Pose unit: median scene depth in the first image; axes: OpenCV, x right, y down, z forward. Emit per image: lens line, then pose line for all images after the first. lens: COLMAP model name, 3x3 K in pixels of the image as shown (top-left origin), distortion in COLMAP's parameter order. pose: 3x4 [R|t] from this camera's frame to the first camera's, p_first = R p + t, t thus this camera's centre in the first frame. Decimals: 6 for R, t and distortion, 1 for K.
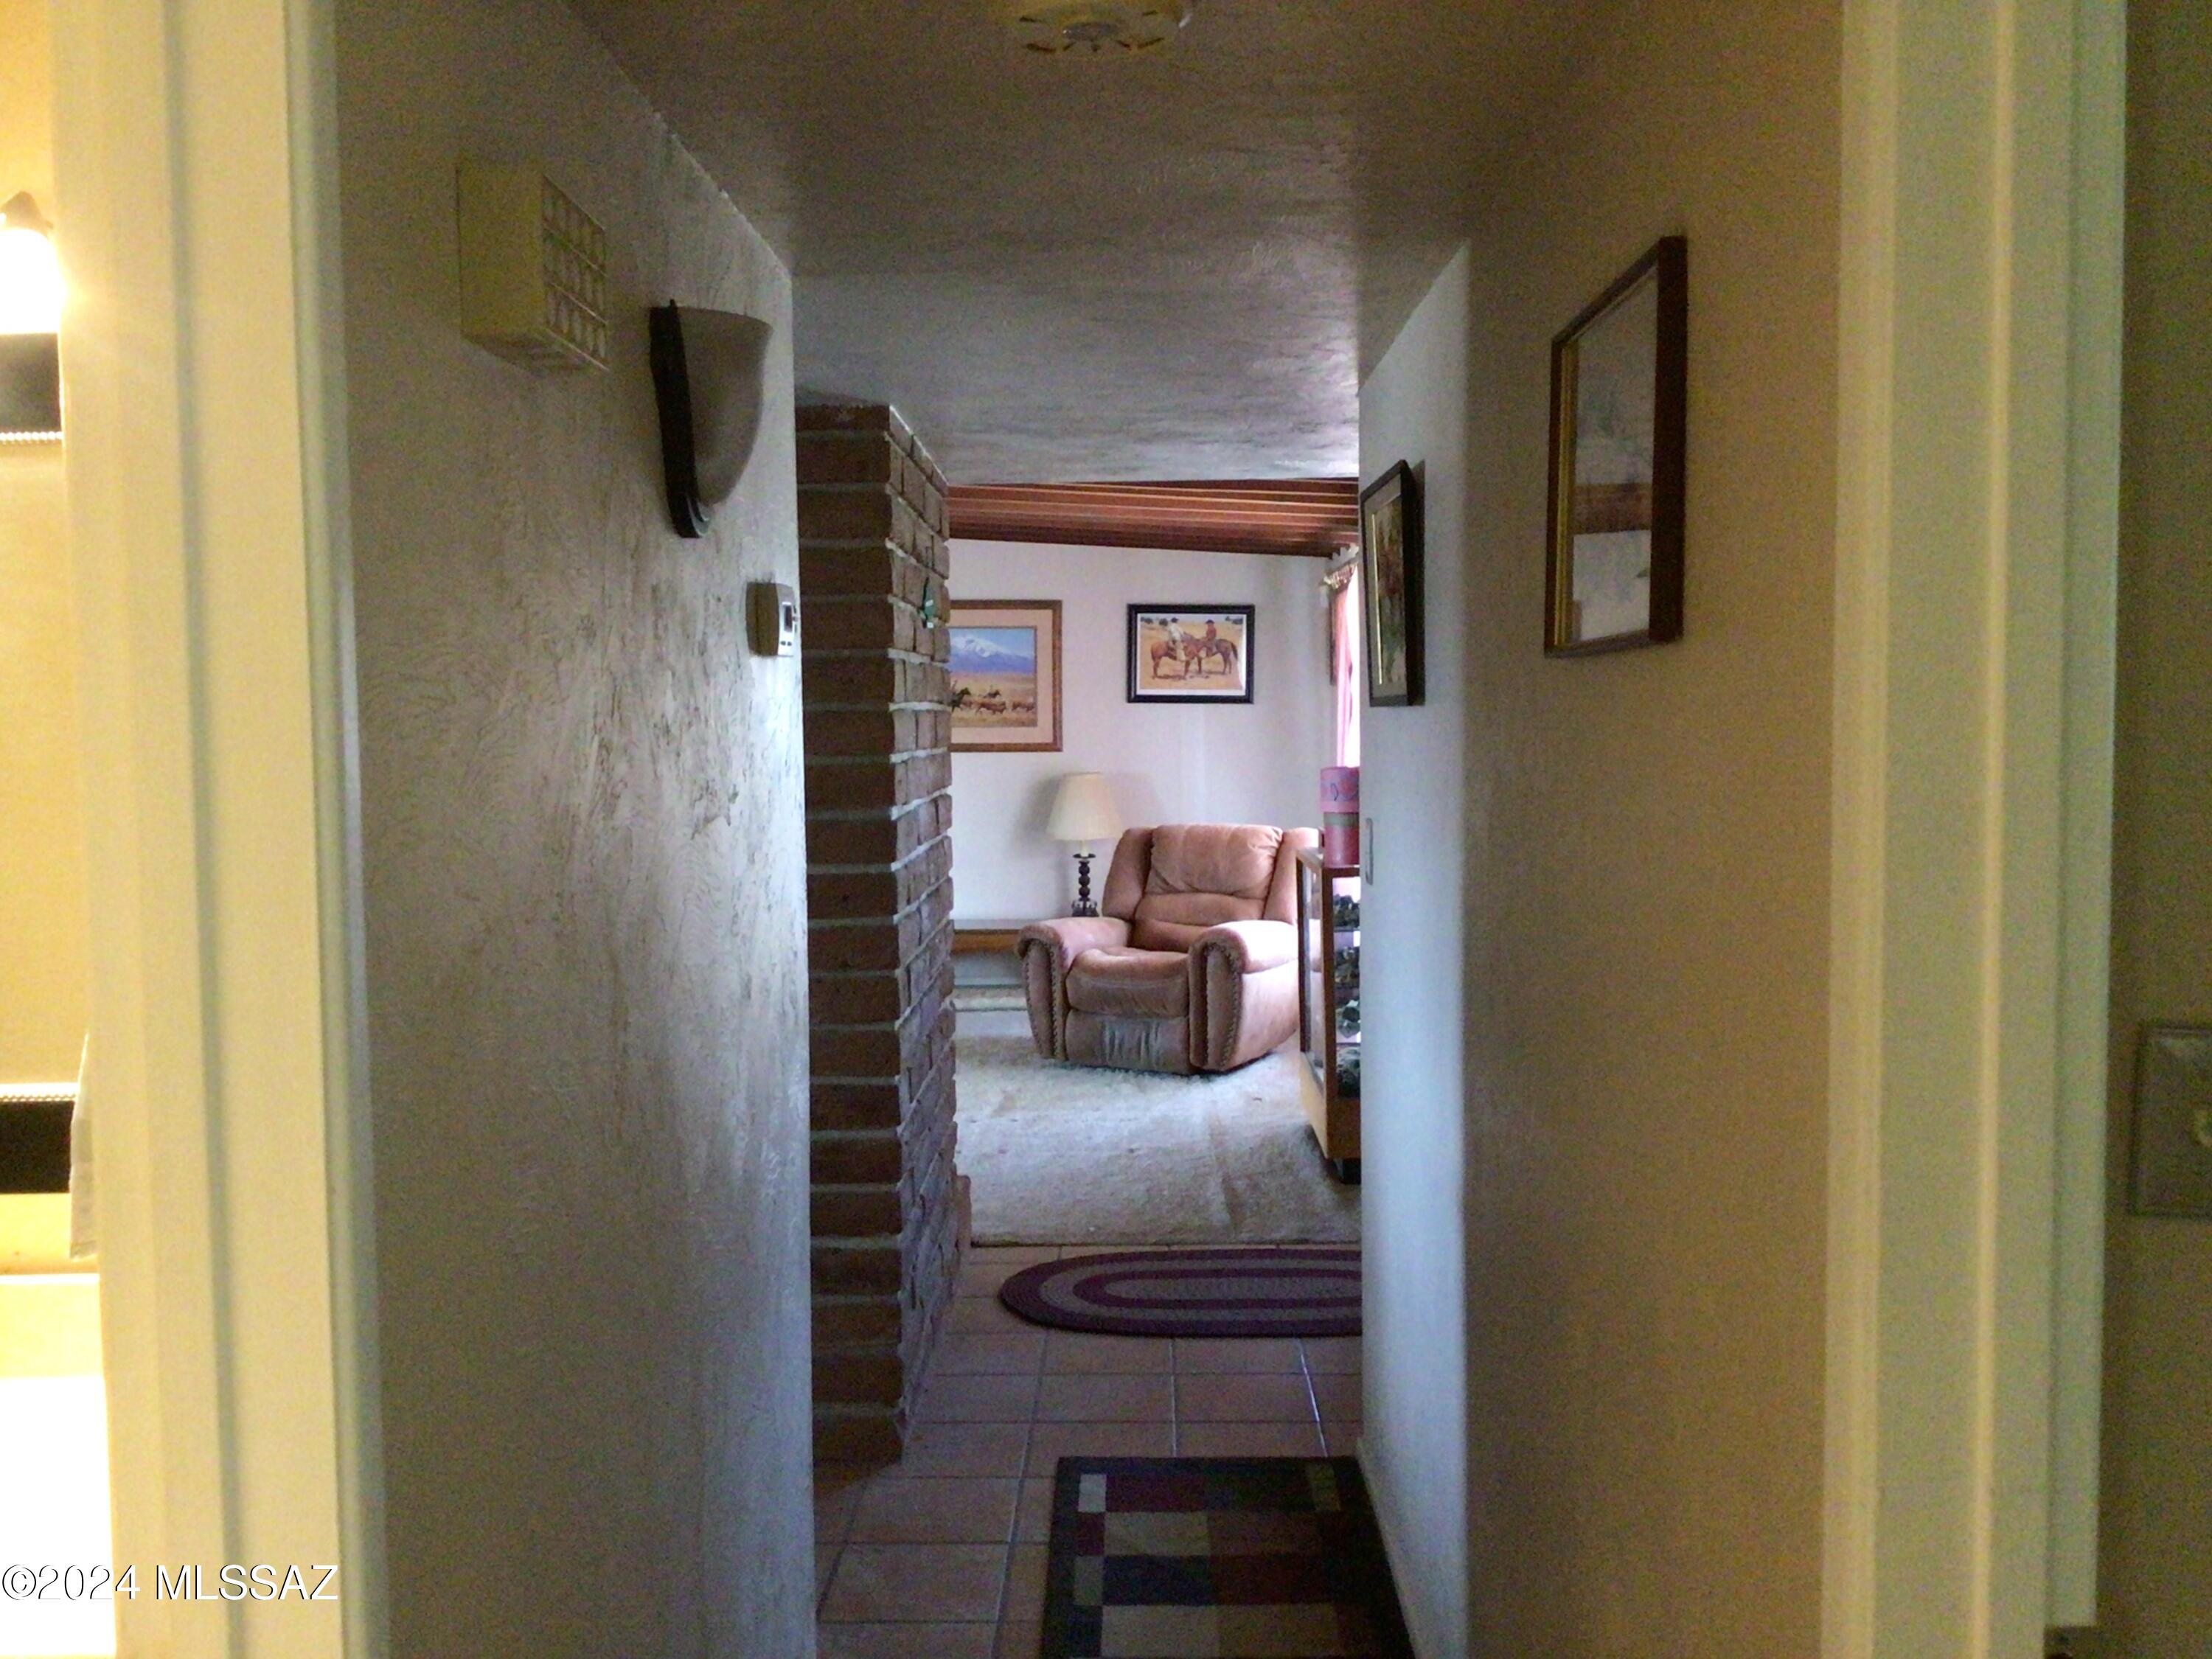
lens RADIAL K [[2022.6, 0, 1101.4], [0, 2022.6, 830.1], [0, 0, 1]] dist [0.061249, 0.000000]
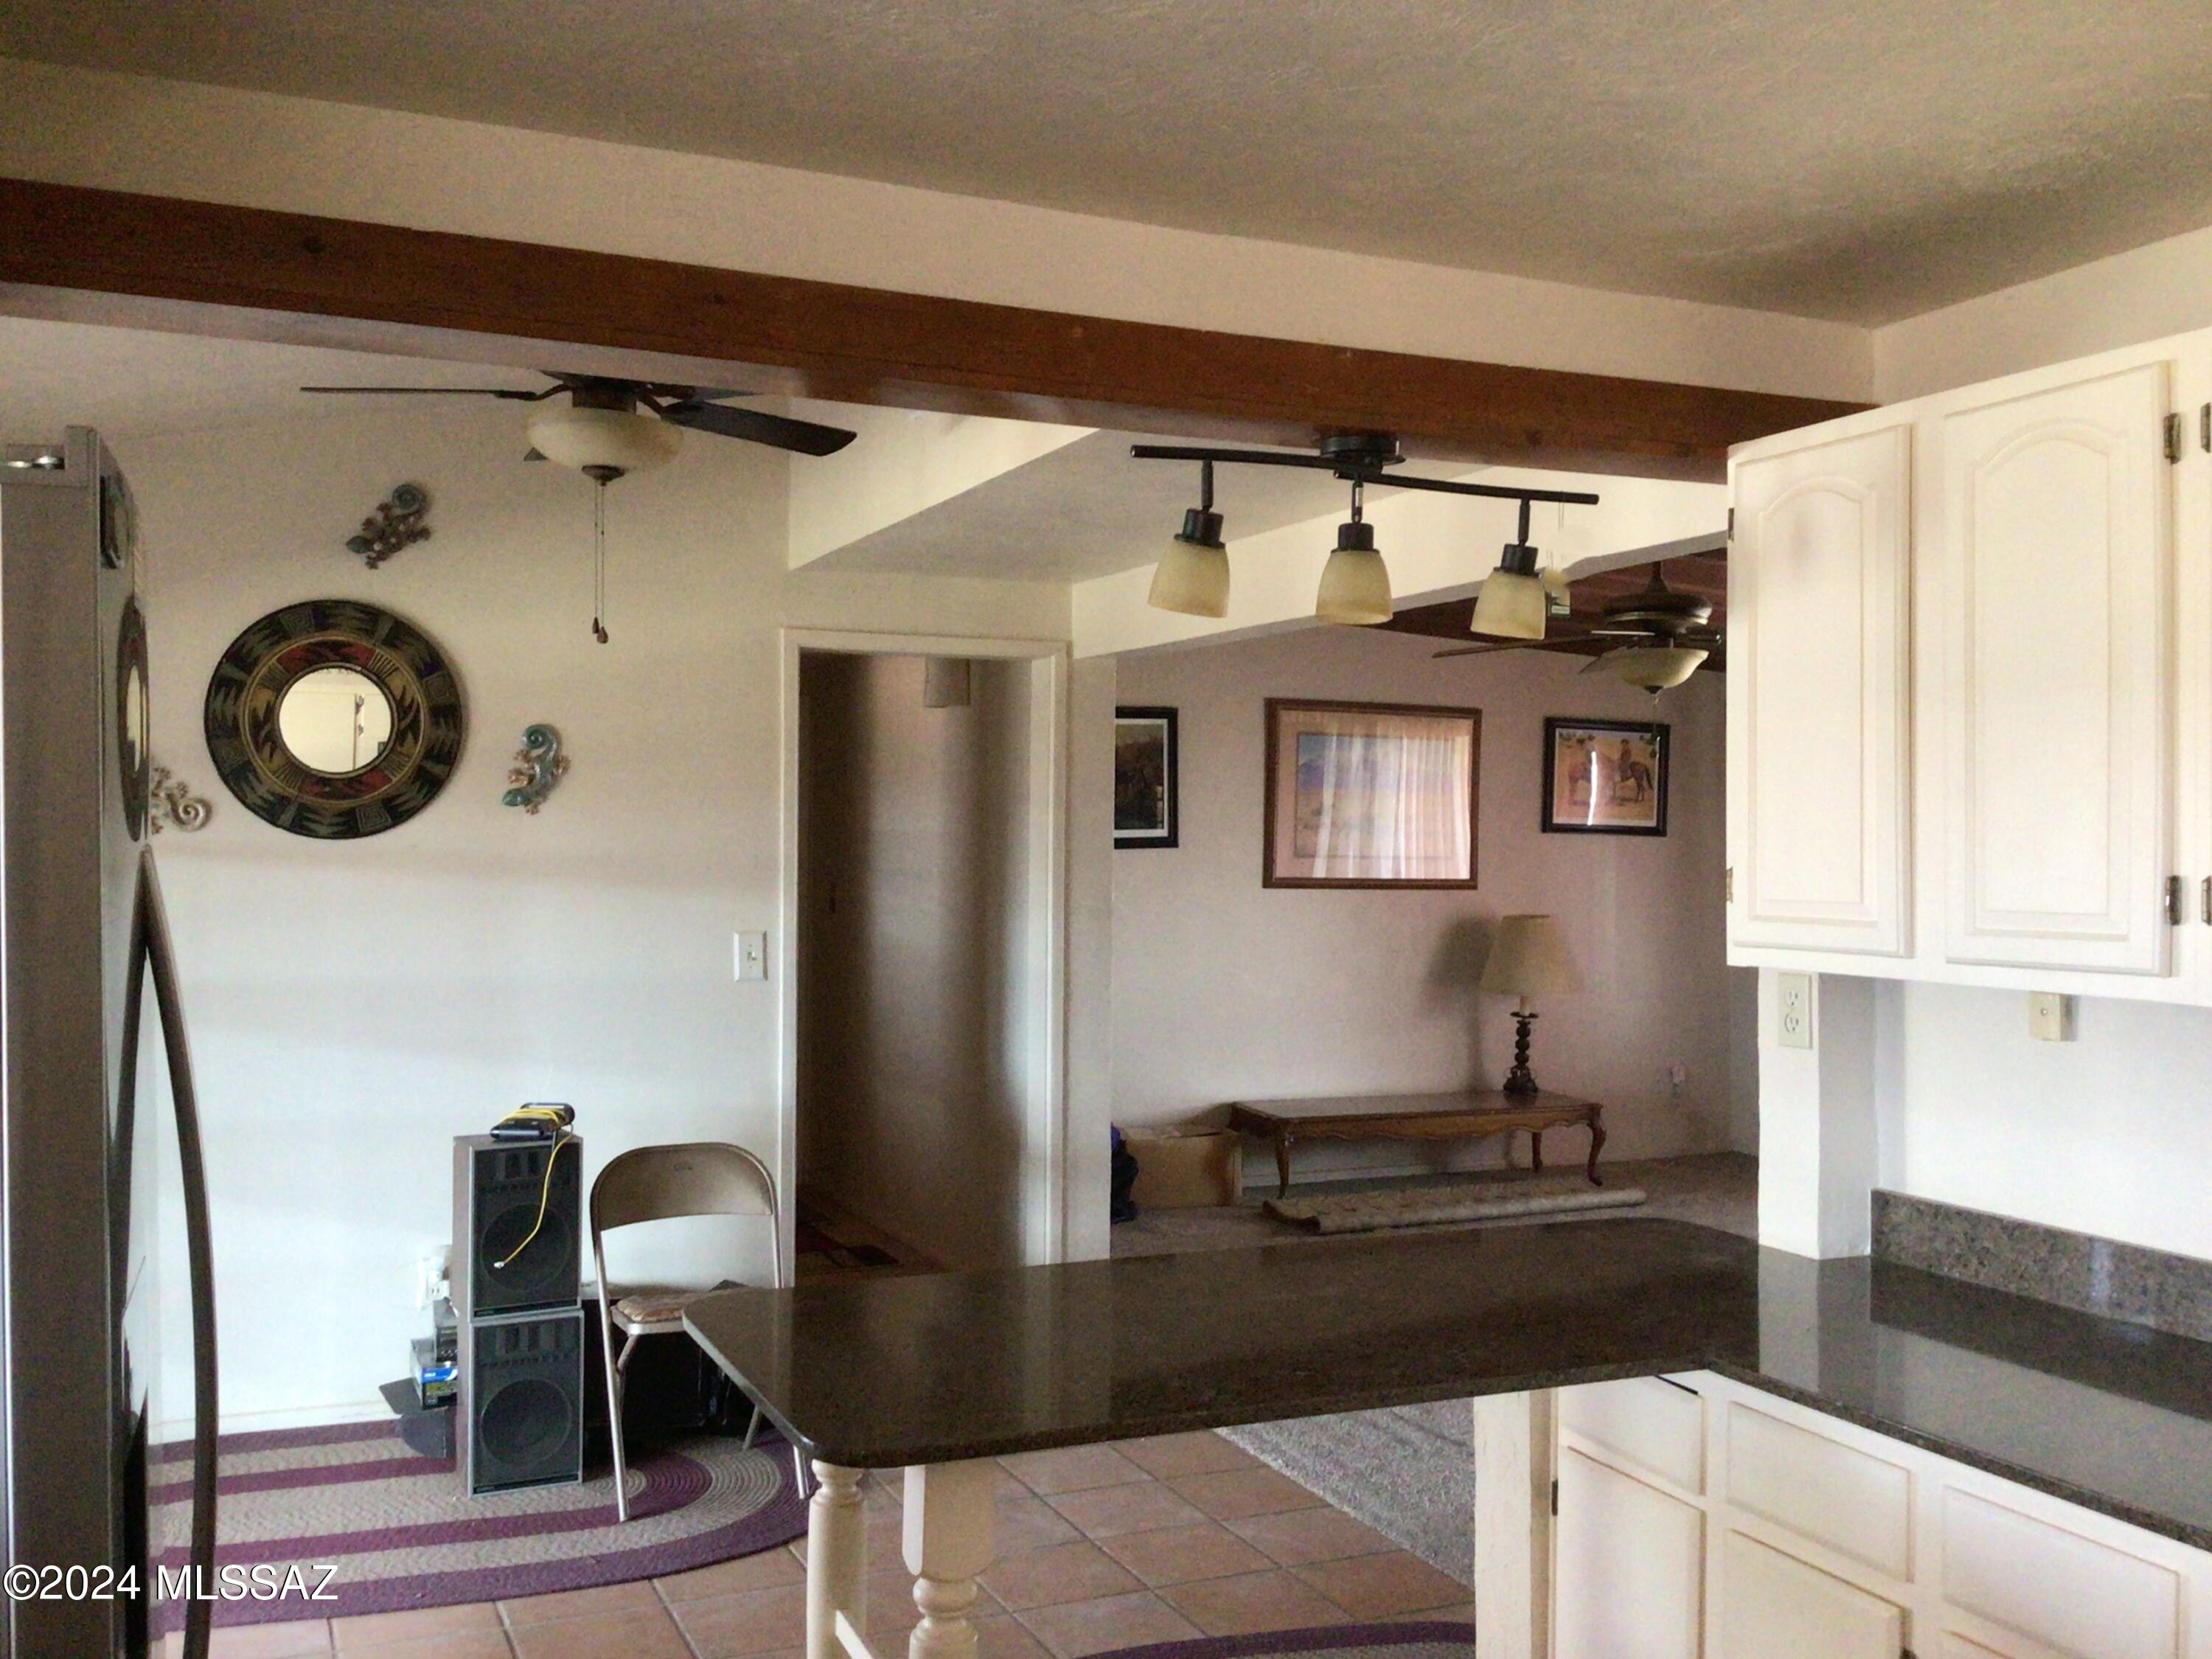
lens RADIAL K [[2022.6, 0, 1111.0], [0, 2022.6, 830.8], [0, 0, 1]] dist [0.061249, 0.000000]
pose [[0.900654, 0.018577, 0.434140, -0.521429], [0.007692, 0.998248, -0.058674, -0.015356], [-0.434470, 0.056184, 0.898932, 0.318040]]
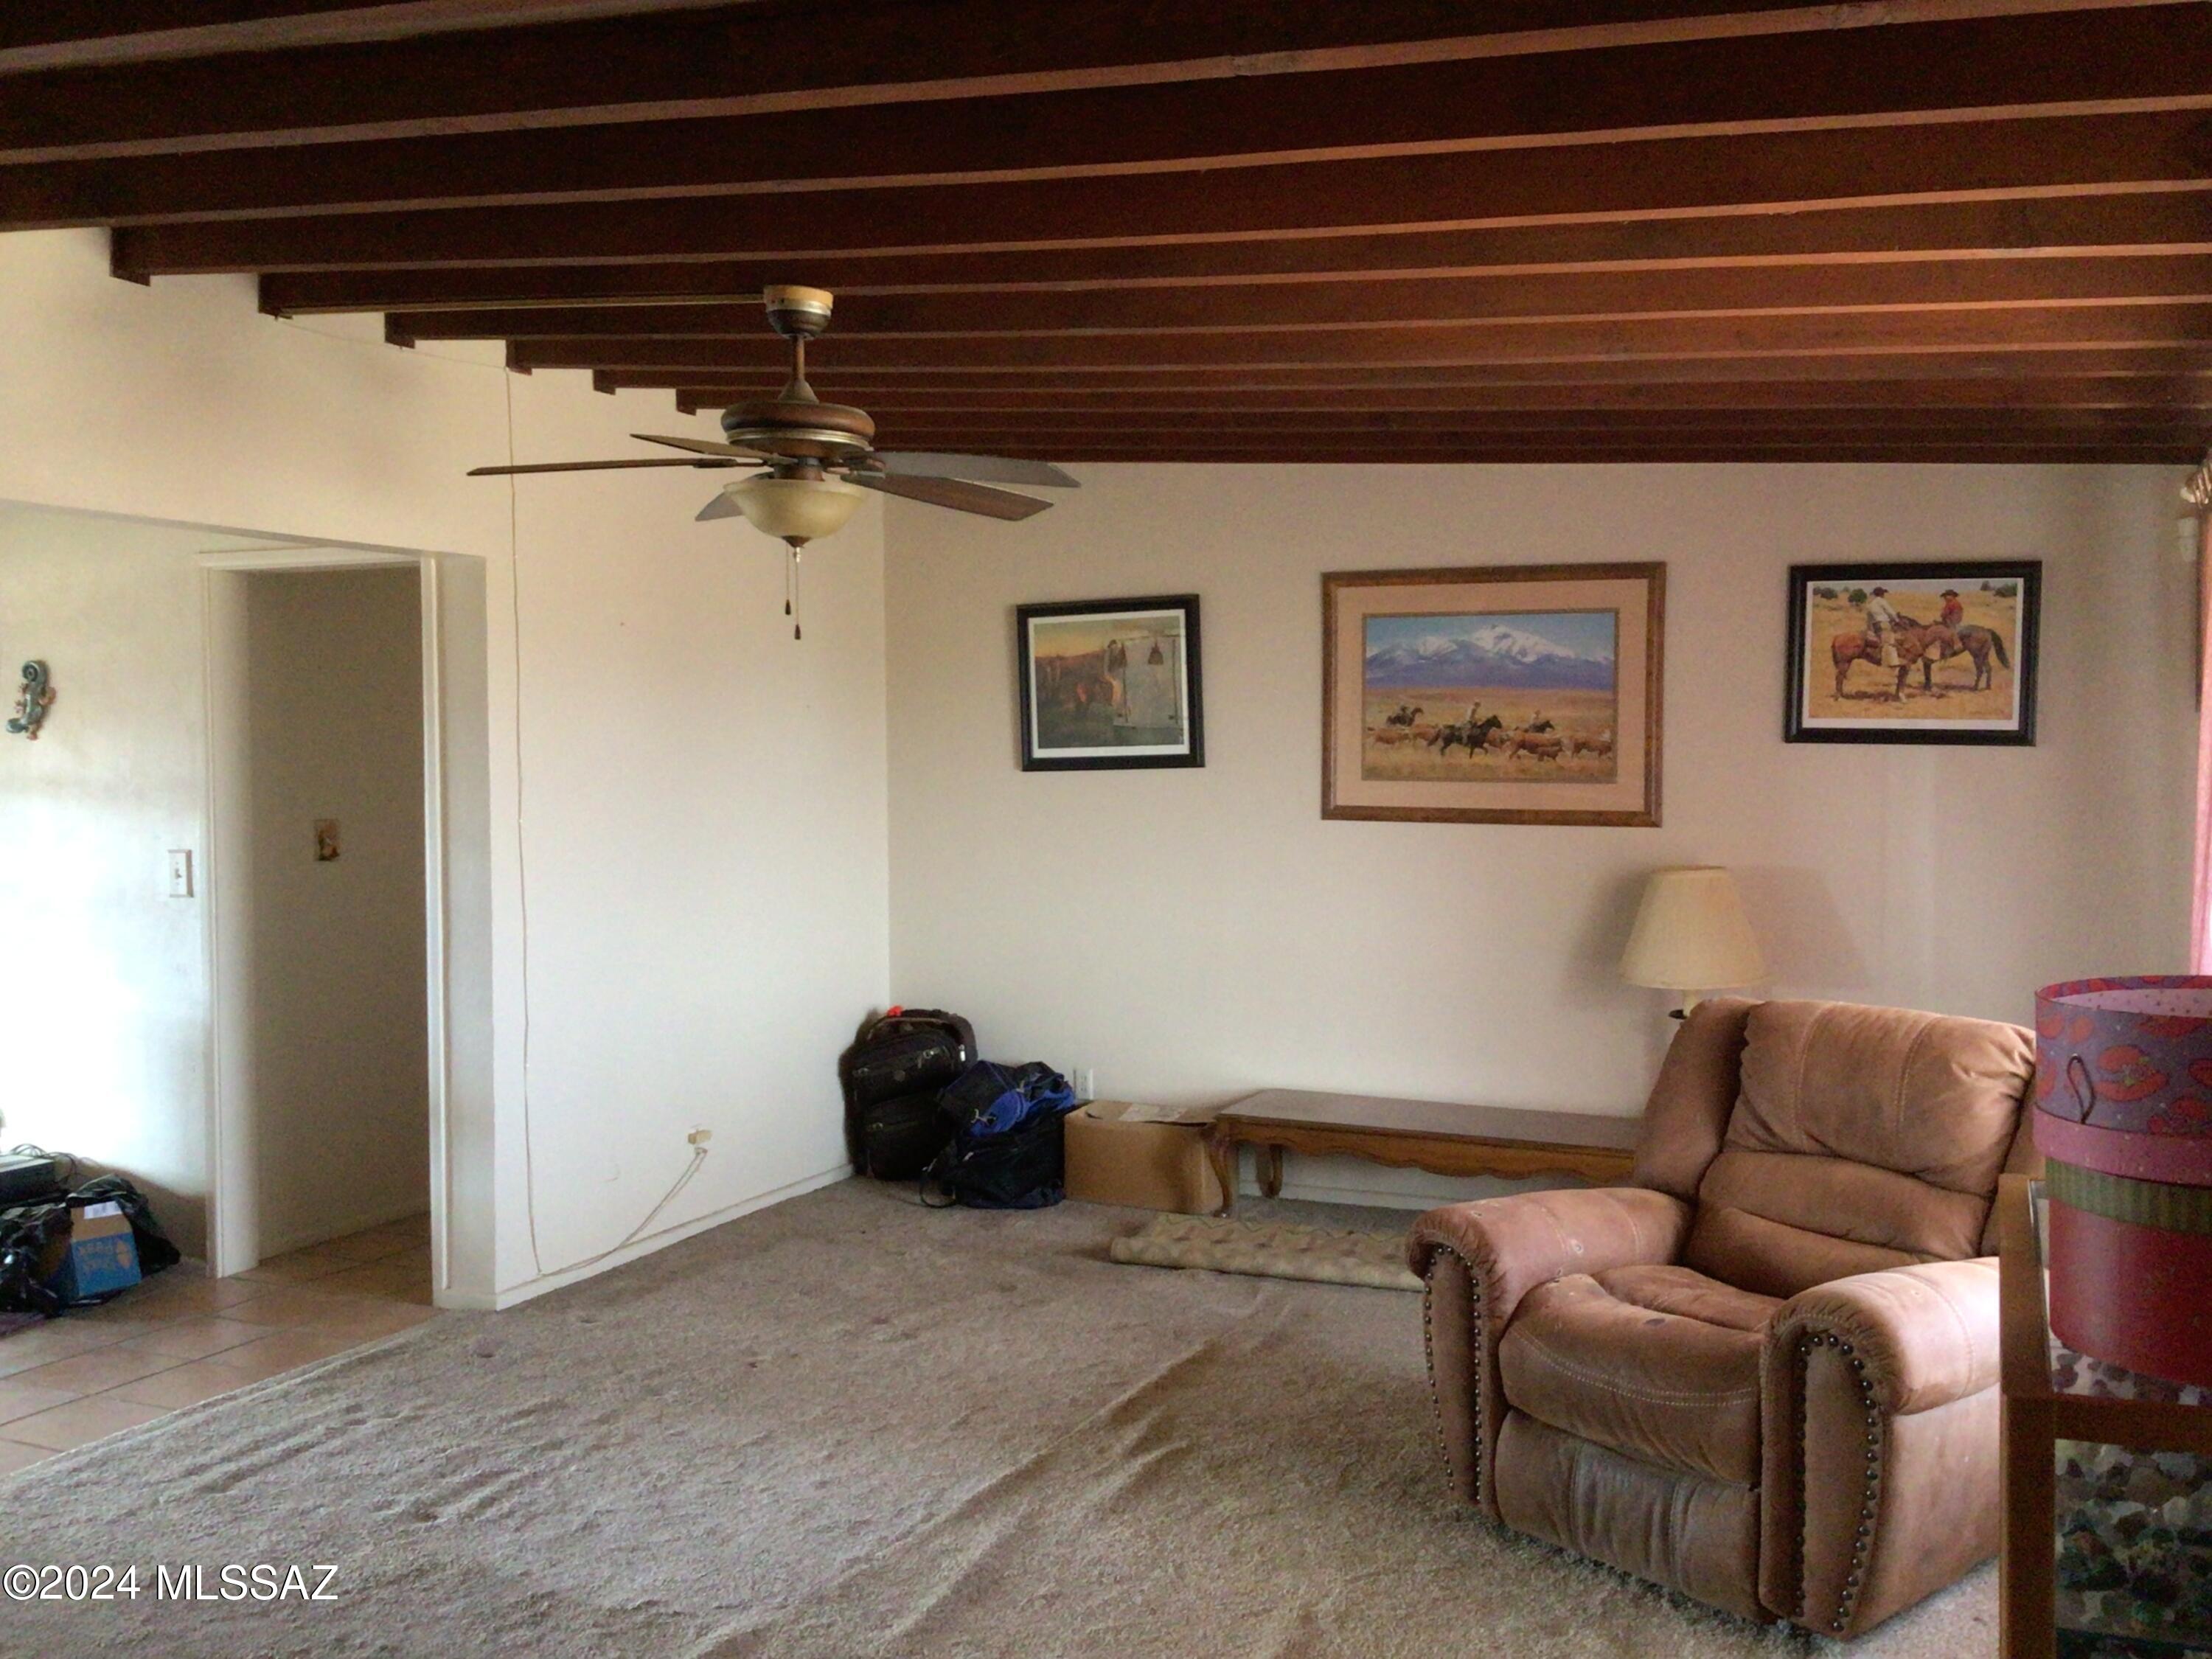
lens RADIAL K [[2022.6, 0, 1125.0], [0, 2022.6, 829.9], [0, 0, 1]] dist [0.061249, 0.000000]
pose [[0.923626, 0.024190, -0.382530, 0.060728], [-0.029596, 0.999528, -0.008254, -0.028867], [0.382150, 0.018945, 0.923906, 0.413929]]
